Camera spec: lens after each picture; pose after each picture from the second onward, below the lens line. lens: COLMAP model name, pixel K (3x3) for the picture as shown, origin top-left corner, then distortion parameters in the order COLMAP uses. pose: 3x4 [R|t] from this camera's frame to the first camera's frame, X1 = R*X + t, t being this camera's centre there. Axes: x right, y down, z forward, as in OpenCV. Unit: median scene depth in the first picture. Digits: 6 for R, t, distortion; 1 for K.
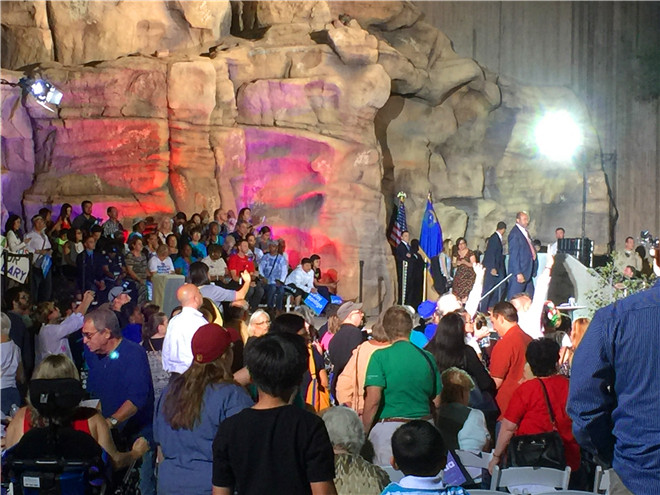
lens RADIAL K [[1663.7, 0, 330.0], [0, 1663.7, 247.5], [0, 0, 1]] dist [-0.008558, 0.054446]
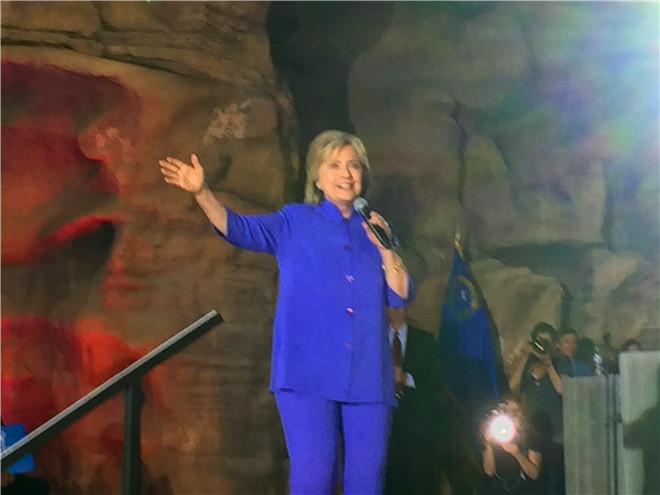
lens RADIAL K [[2504.4, 0, 330.0], [0, 2504.4, 247.5], [0, 0, 1]] dist [-0.427133, 0.675177]
pose [[0.994705, -0.036561, -0.096053, 0.093392], [0.028163, 0.995777, -0.087378, 0.021688], [0.098842, 0.084210, 0.991534, 0.470205]]
